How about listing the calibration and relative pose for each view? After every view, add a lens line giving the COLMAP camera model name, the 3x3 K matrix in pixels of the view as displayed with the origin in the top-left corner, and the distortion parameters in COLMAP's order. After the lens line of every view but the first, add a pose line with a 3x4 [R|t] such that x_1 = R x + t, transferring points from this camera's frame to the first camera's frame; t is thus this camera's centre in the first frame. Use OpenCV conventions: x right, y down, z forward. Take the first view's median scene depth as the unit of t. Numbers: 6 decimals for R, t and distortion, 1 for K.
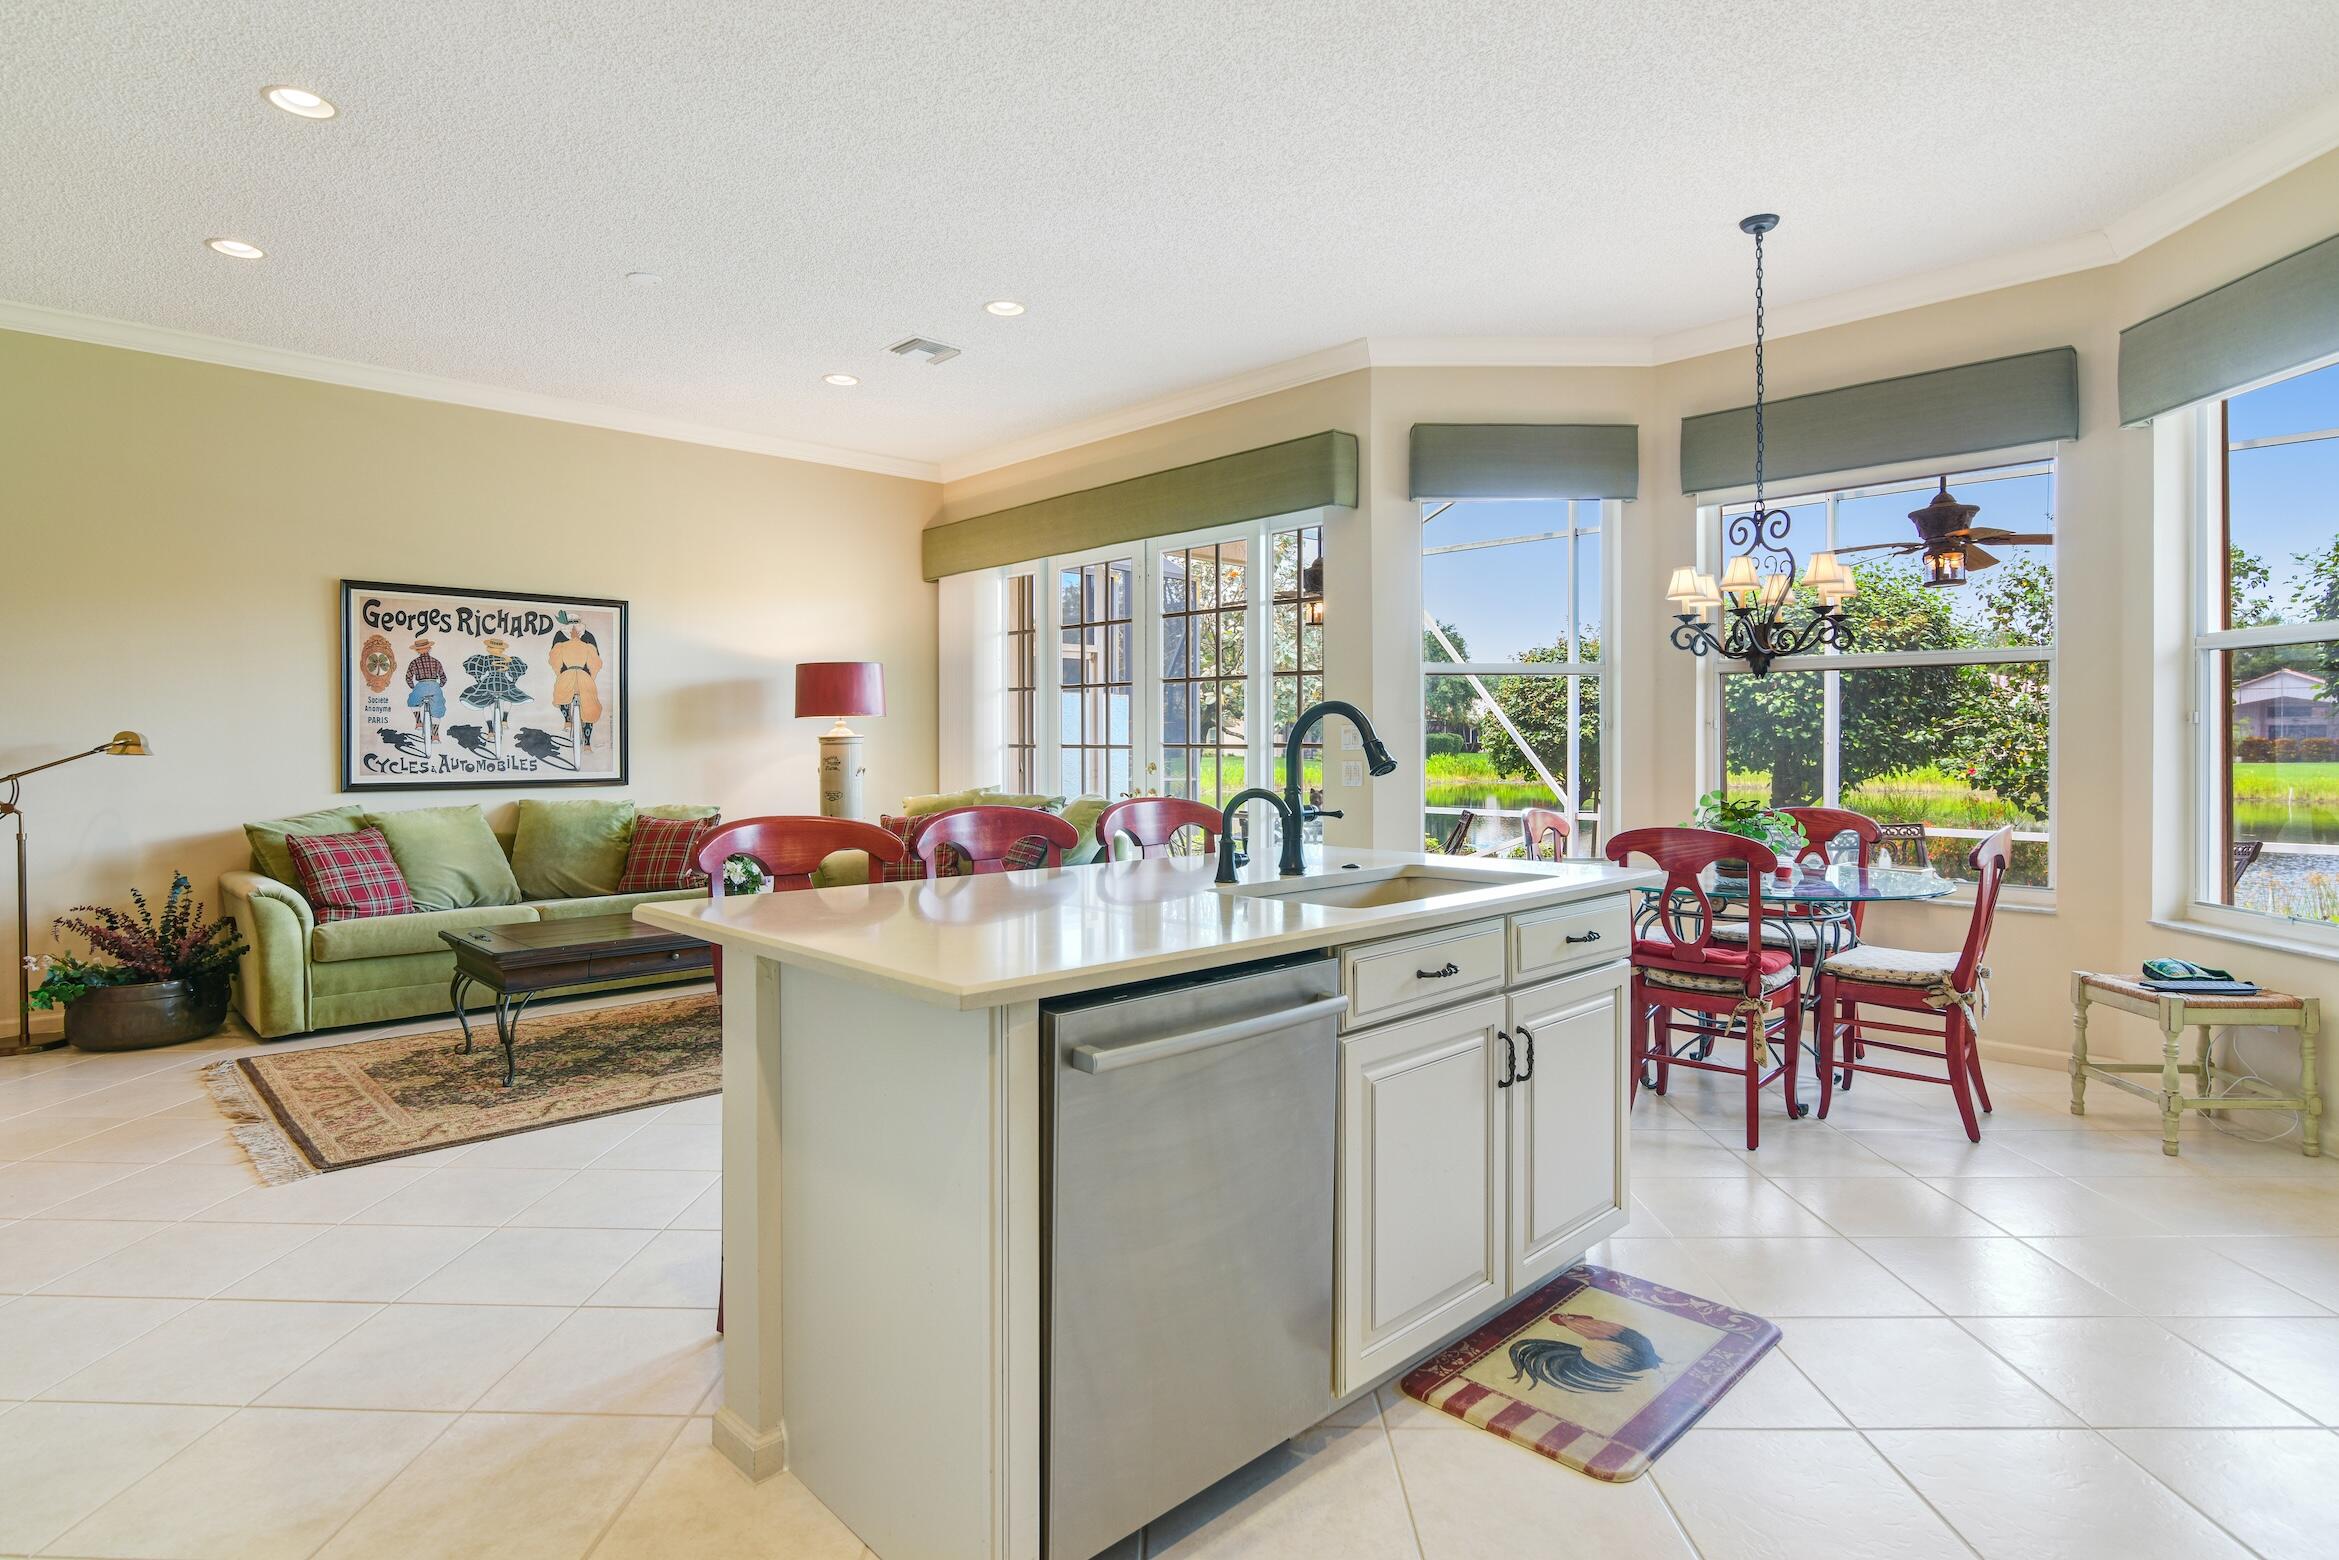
lens RADIAL K [[1218.8, 0, 1159.6], [0, 1218.8, 756.4], [0, 0, 1]] dist [-0.013153, 0.001353]
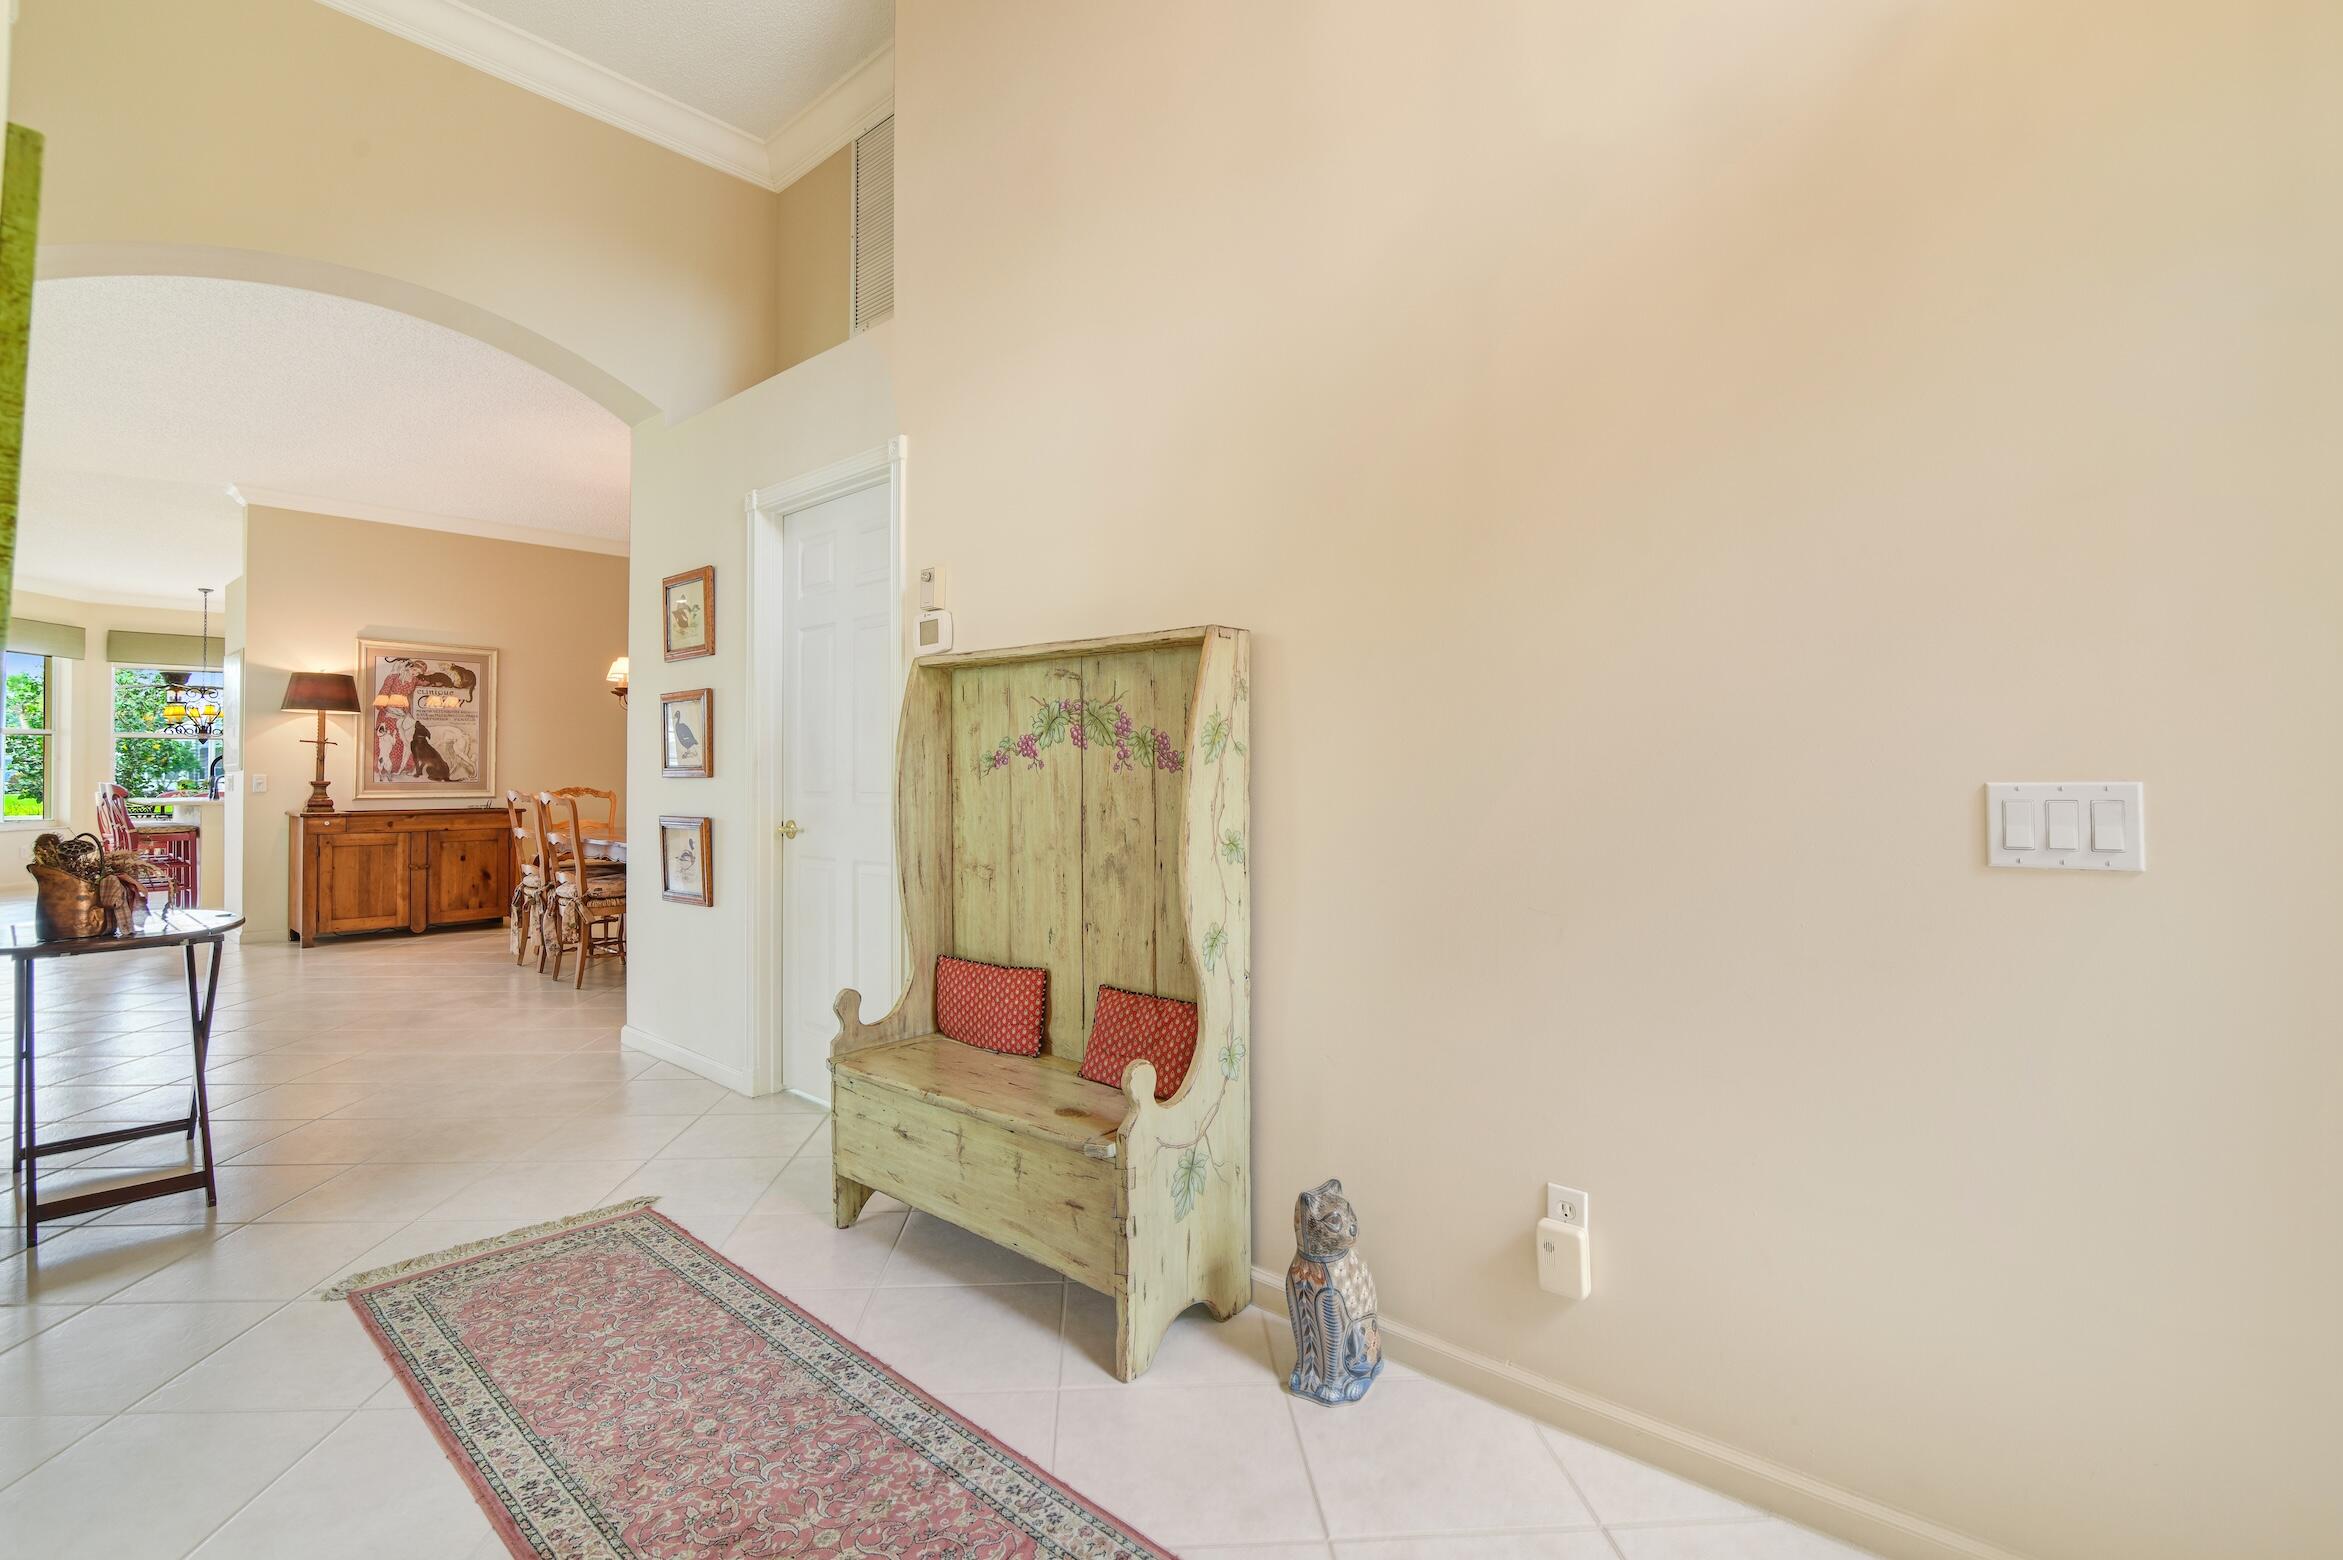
lens RADIAL K [[1080.7, 0, 1154.8], [0, 1080.7, 756.8], [0, 0, 1]] dist [-0.012273, 0.003160]
pose [[-0.072409, 0.017056, 0.997229, -1.564343], [0.016703, 0.999734, -0.015886, 0.030572], [-0.997235, 0.015507, -0.072674, -0.760776]]
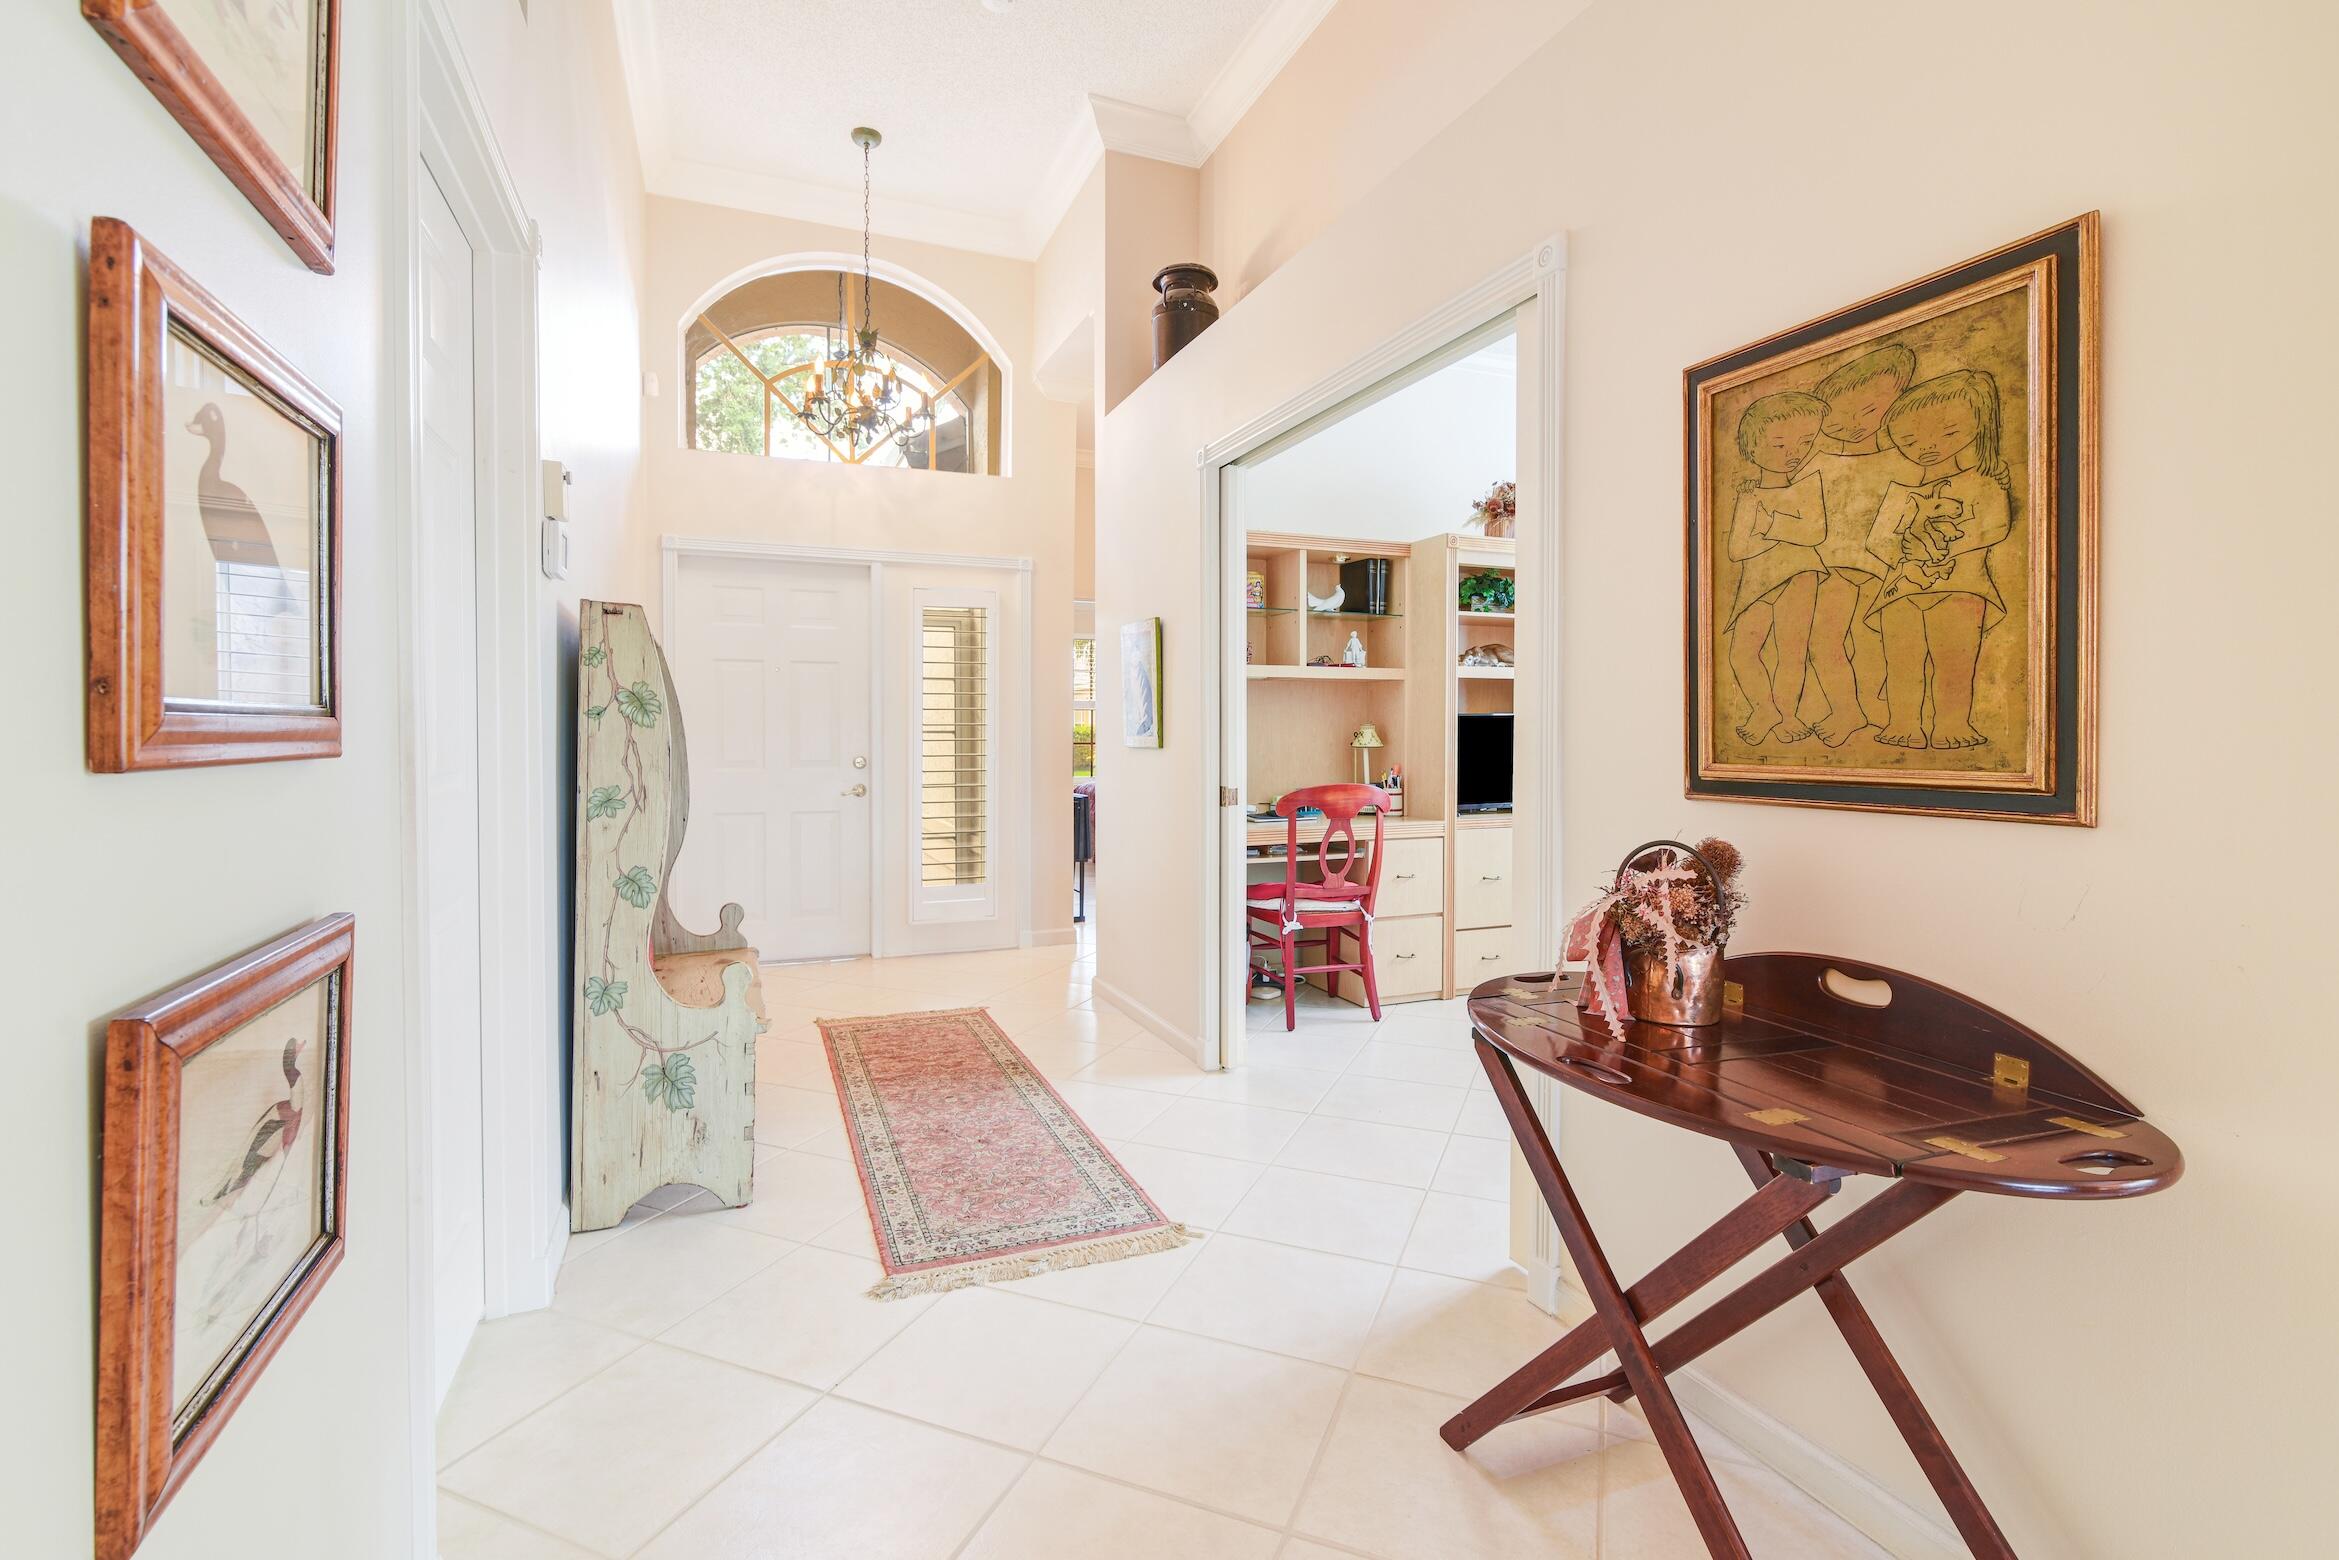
lens RADIAL K [[1078.8, 0, 1172.4], [0, 1078.8, 749.3], [0, 0, 1]] dist [-0.012273, 0.003160]
pose [[-0.359191, 0.014935, -0.933145, -0.795746], [-0.013701, 0.999680, 0.021274, 0.021329], [0.933163, 0.020426, -0.358871, -0.363106]]
